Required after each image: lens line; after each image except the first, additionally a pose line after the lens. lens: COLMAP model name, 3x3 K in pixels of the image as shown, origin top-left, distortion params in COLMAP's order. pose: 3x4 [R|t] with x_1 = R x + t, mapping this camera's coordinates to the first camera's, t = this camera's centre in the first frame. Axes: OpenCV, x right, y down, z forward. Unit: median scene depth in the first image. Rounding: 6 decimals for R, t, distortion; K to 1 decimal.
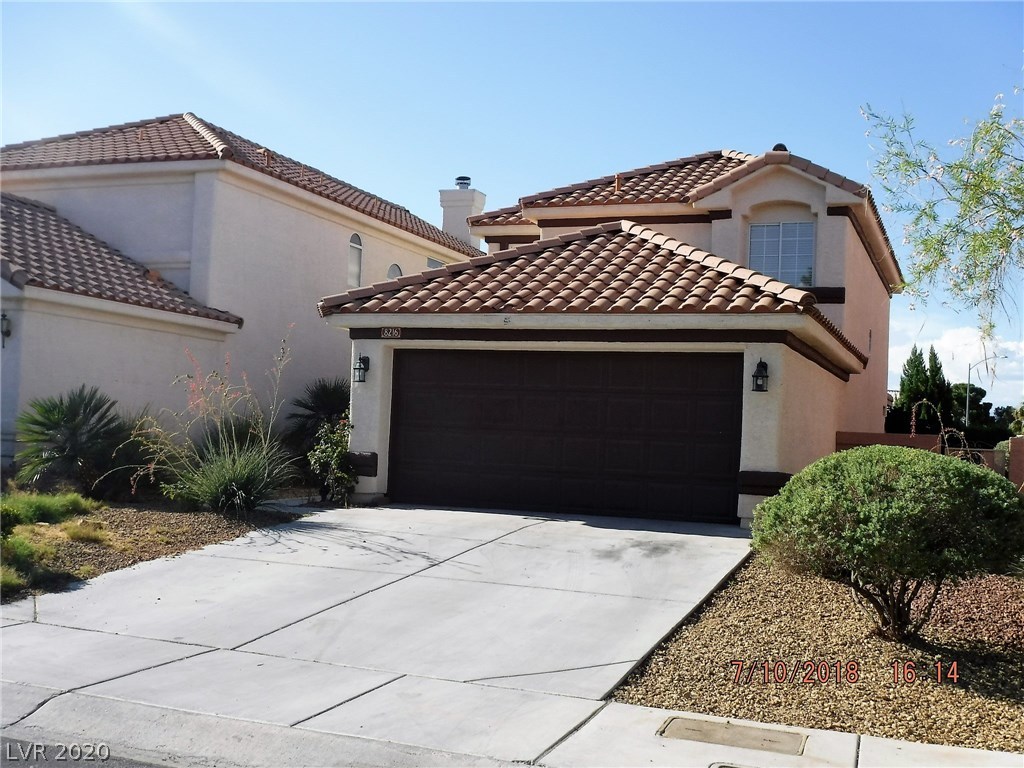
lens RADIAL K [[1155.2, 0, 512.7], [0, 1155.2, 384.0], [0, 0, 1]] dist [-0.035344, 0.000000]
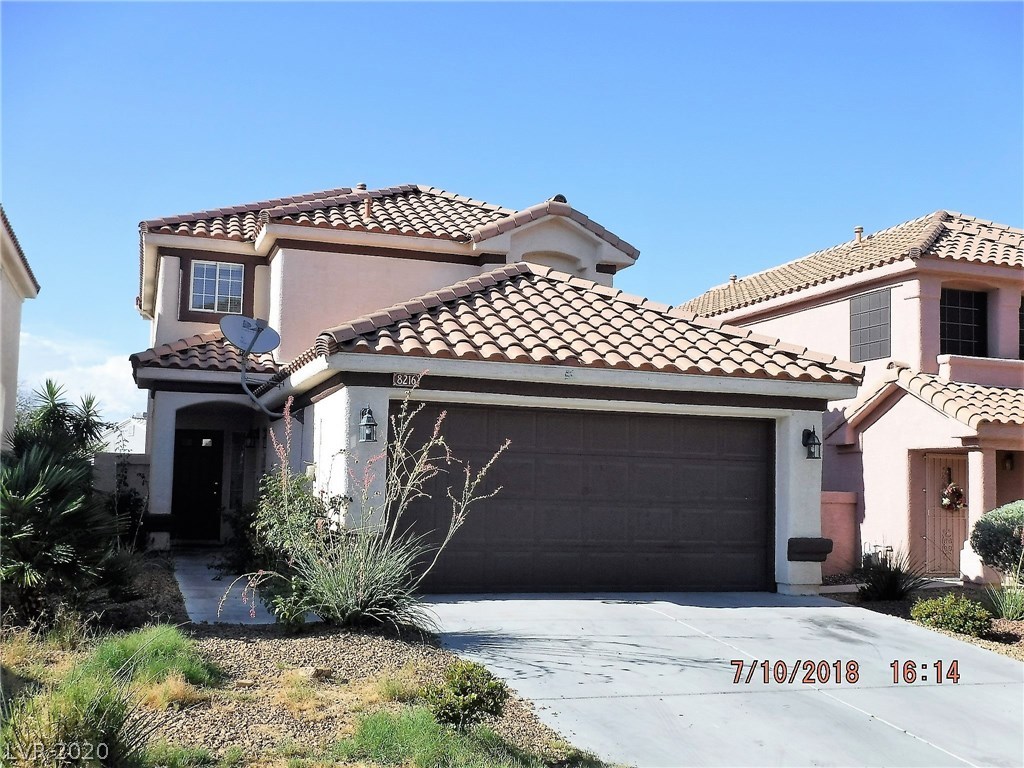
lens RADIAL K [[1155.2, 0, 512.6], [0, 1155.2, 385.3], [0, 0, 1]] dist [-0.035344, 0.000000]
pose [[0.768114, 0.036656, 0.639263, -0.435303], [-0.024107, 0.999308, -0.028335, -0.015802], [-0.639859, 0.006354, 0.768466, 0.267346]]
